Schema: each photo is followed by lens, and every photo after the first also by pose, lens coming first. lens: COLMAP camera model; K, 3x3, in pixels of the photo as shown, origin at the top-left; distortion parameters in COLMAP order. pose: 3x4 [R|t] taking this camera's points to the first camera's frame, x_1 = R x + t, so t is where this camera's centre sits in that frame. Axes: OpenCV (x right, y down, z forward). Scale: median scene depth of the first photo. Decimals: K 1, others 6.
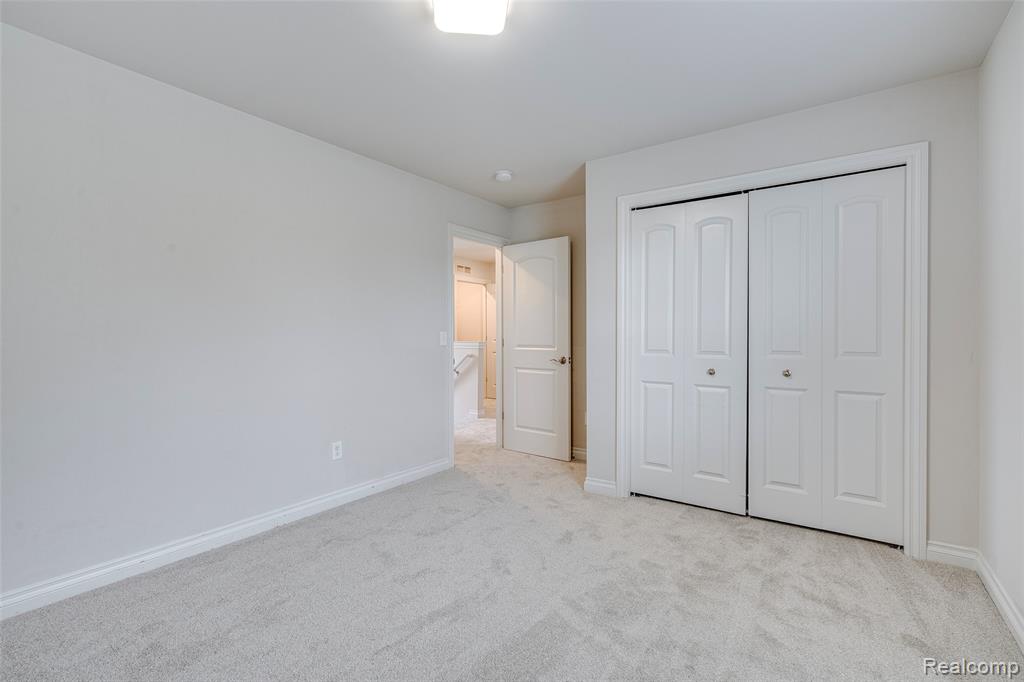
lens RADIAL K [[470.4, 0, 501.5], [0, 470.4, 334.5], [0, 0, 1]] dist [0.000364, 0.000154]
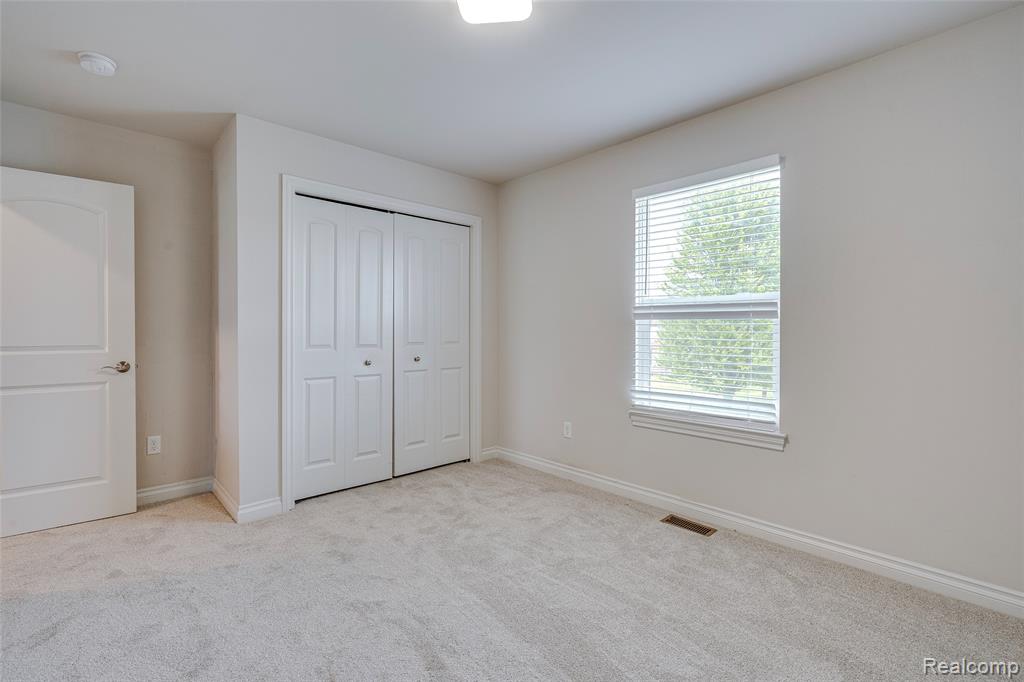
lens RADIAL K [[470.4, 0, 501.5], [0, 470.4, 334.5], [0, 0, 1]] dist [0.000364, 0.000154]
pose [[0.192562, -0.003384, 0.981279, -0.651043], [-0.000353, 0.999994, 0.003518, 0.008444], [-0.981285, -0.001024, 0.192559, 0.509634]]
